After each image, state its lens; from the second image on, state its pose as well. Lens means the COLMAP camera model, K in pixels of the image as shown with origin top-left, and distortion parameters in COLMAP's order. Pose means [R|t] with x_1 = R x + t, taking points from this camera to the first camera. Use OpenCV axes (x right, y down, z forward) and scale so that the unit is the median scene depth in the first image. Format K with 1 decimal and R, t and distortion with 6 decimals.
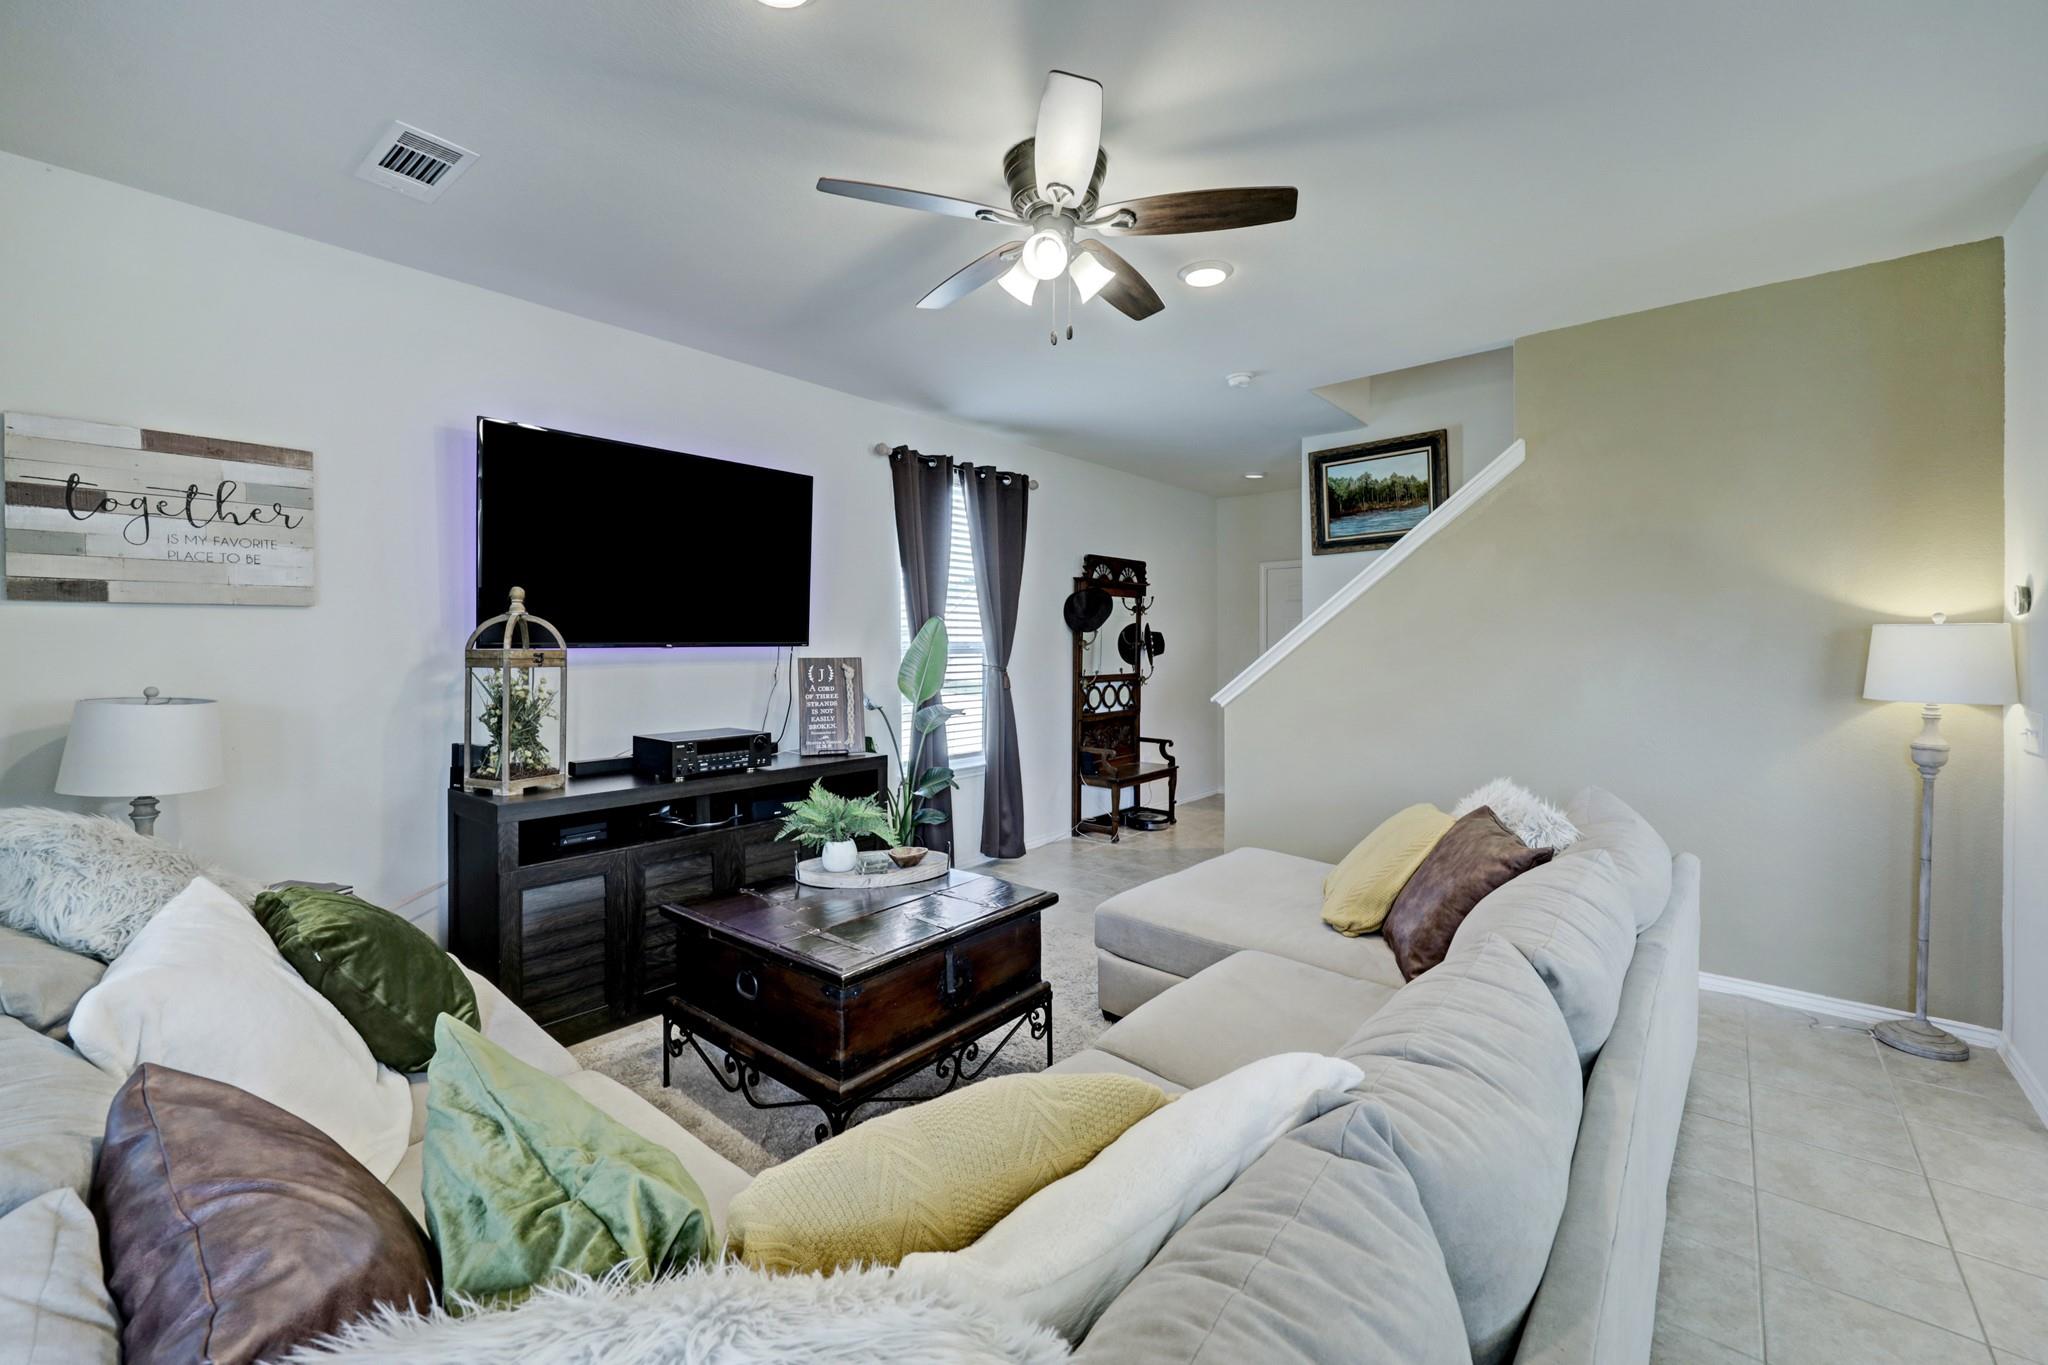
lens RADIAL K [[846.7, 0, 1032.9], [0, 846.7, 648.3], [0, 0, 1]] dist [-0.001066, 0.000070]
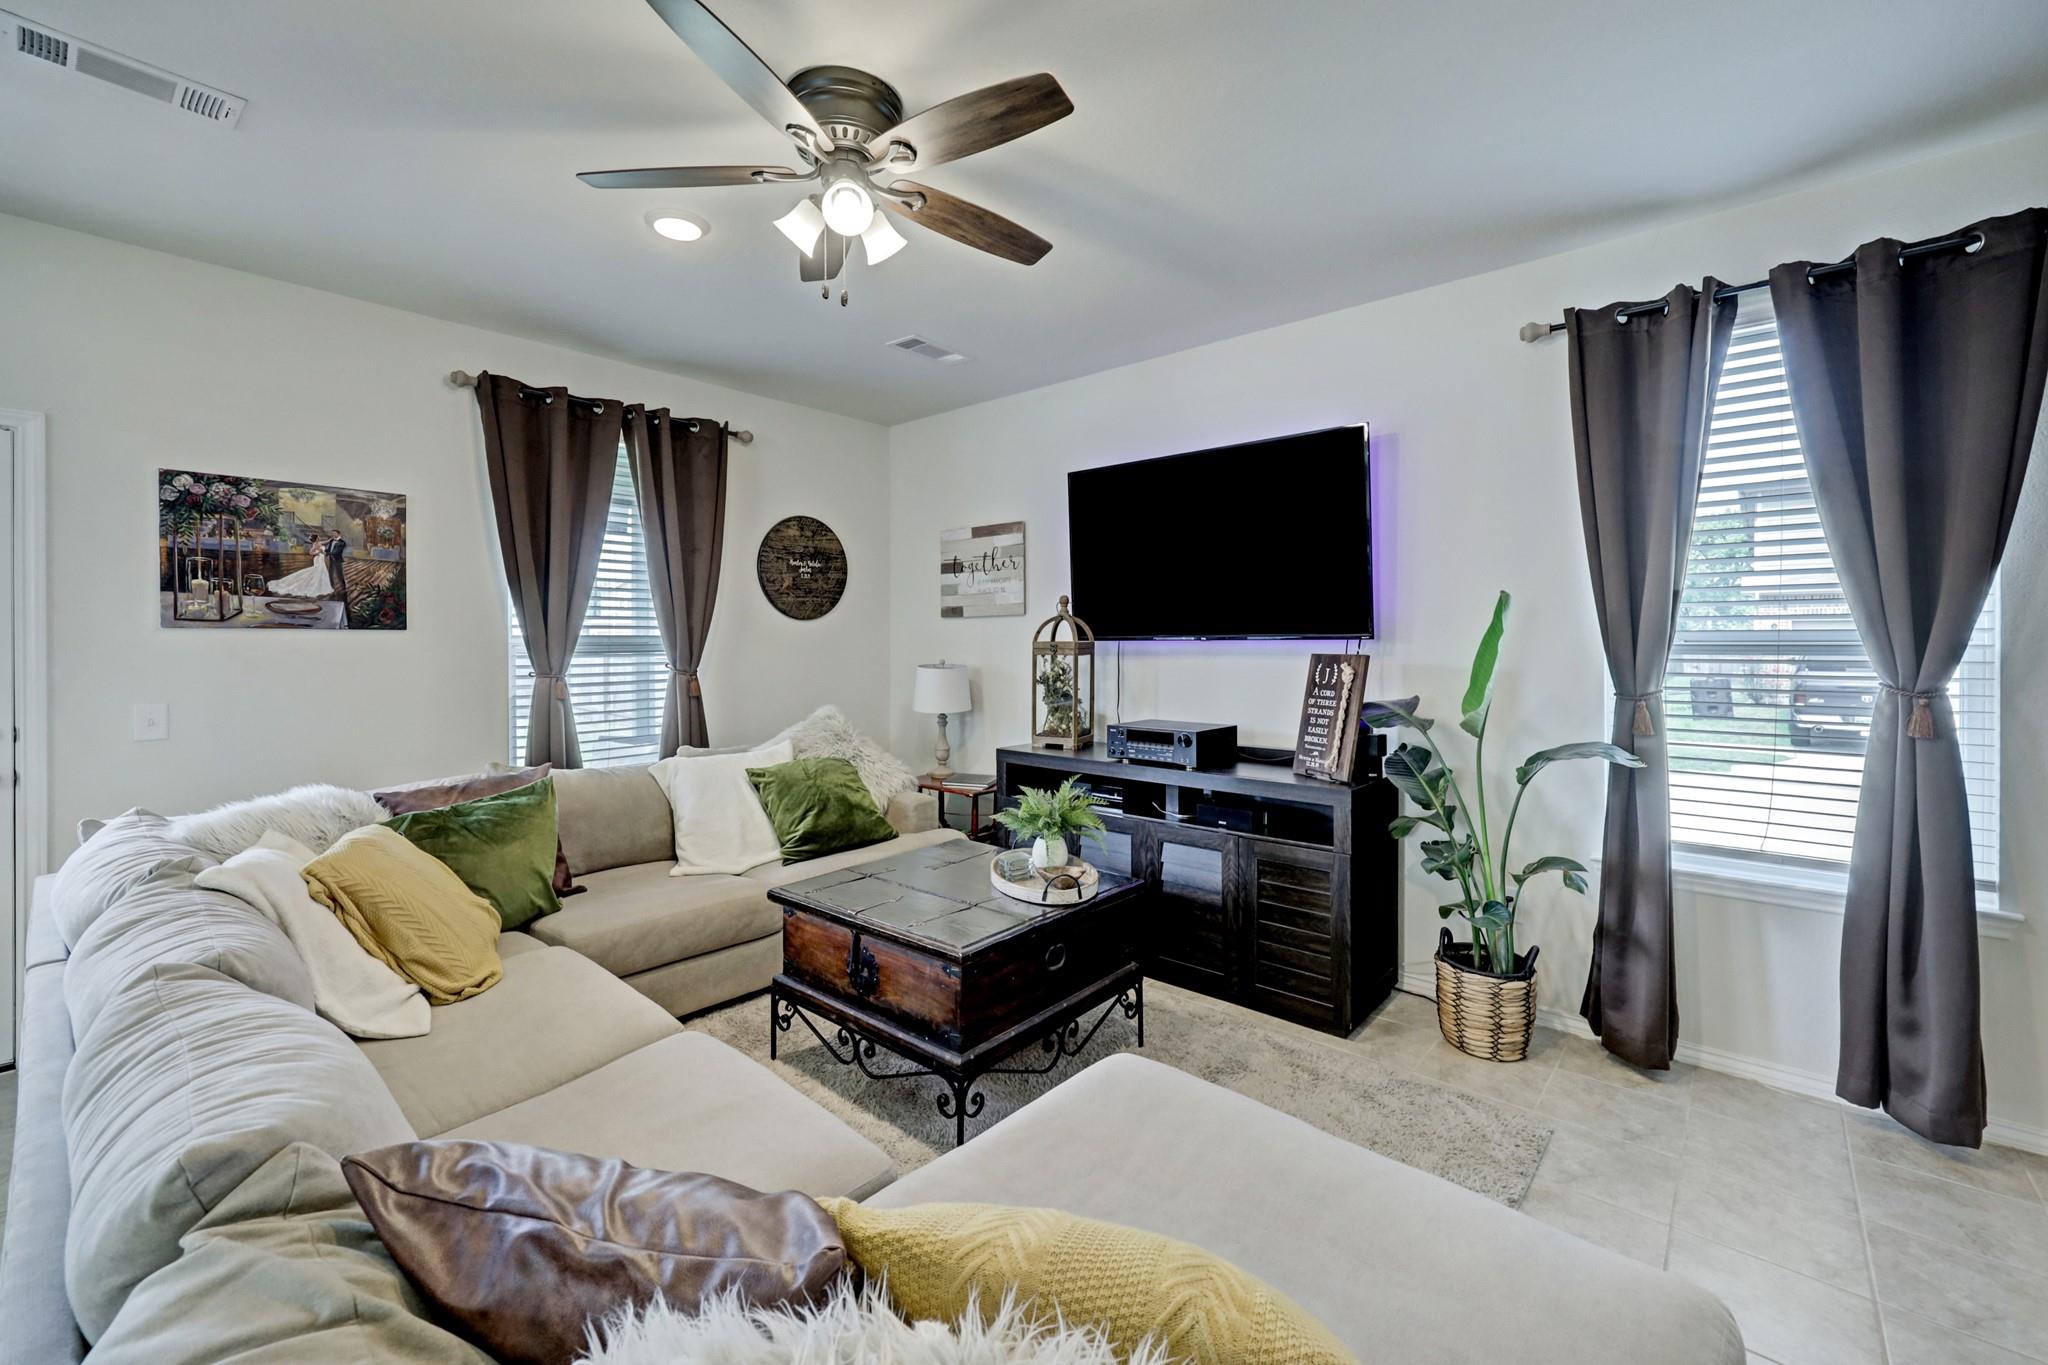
lens RADIAL K [[846.7, 0, 1030.2], [0, 846.7, 645.5], [0, 0, 1]] dist [-0.001066, 0.000070]
pose [[-0.037149, 0.016510, -0.999173, 0.763160], [0.003964, 0.999858, 0.016374, -0.015903], [0.999302, -0.003352, -0.037209, 1.021904]]
